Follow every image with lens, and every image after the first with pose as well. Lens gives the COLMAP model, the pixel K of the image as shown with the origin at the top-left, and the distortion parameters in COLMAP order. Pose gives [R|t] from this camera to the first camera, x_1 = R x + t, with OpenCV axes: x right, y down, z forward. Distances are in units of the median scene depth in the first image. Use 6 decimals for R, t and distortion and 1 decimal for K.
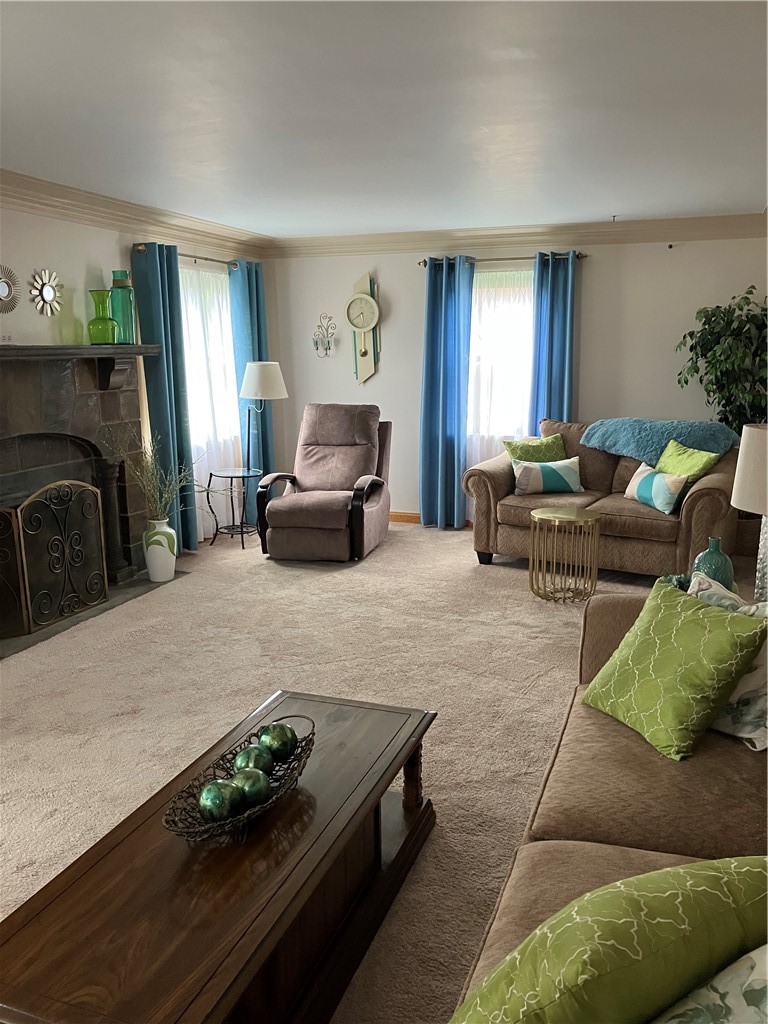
lens RADIAL K [[843.1, 0, 388.1], [0, 843.1, 513.2], [0, 0, 1]] dist [0.133285, -0.346780]
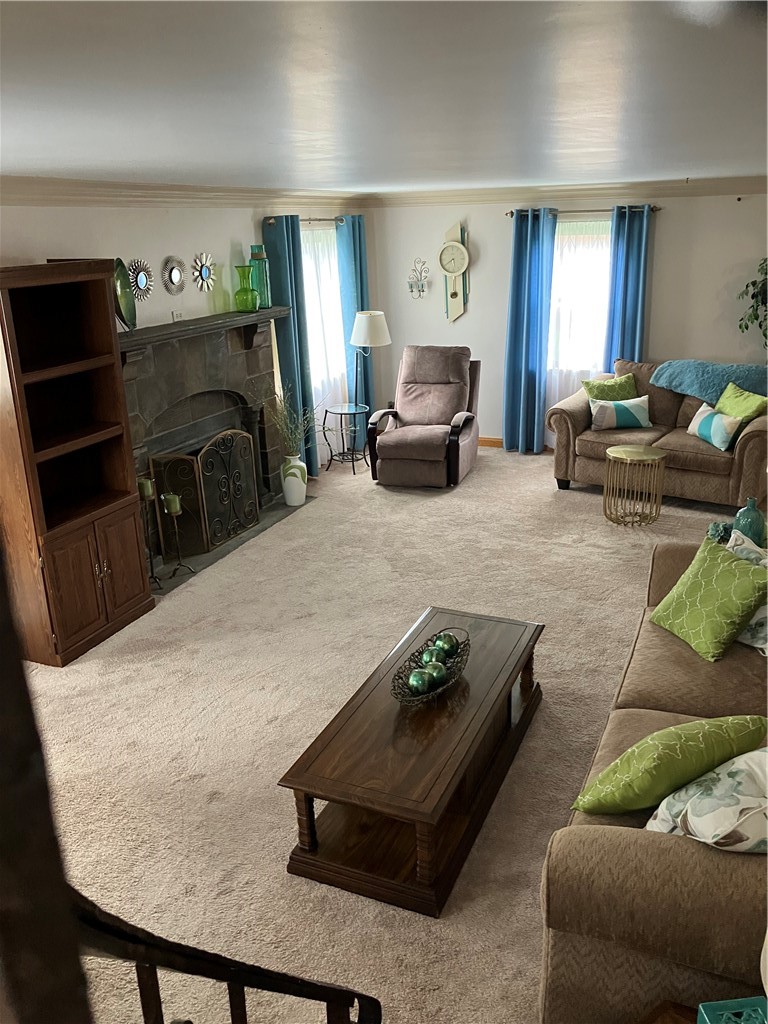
lens RADIAL K [[843.1, 0, 388.1], [0, 843.1, 513.2], [0, 0, 1]] dist [0.133285, -0.346780]
pose [[0.997790, 0.000113, -0.066450, -0.053837], [0.008694, 0.991181, 0.132228, -0.069440], [0.065879, -0.132514, 0.988989, -0.198575]]
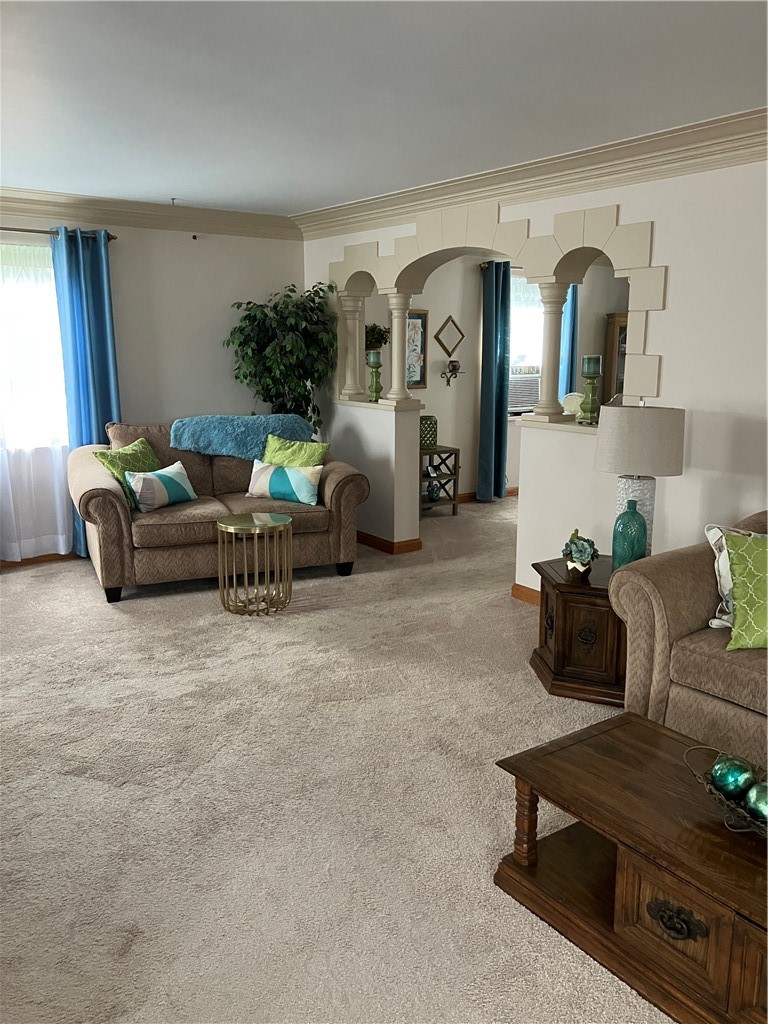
lens RADIAL K [[843.1, 0, 388.1], [0, 843.1, 513.2], [0, 0, 1]] dist [0.133285, -0.346780]
pose [[0.572836, -0.155351, 0.804813, -0.419247], [0.155196, 0.984671, 0.079606, -0.053401], [-0.804843, 0.079303, 0.588165, 0.313996]]
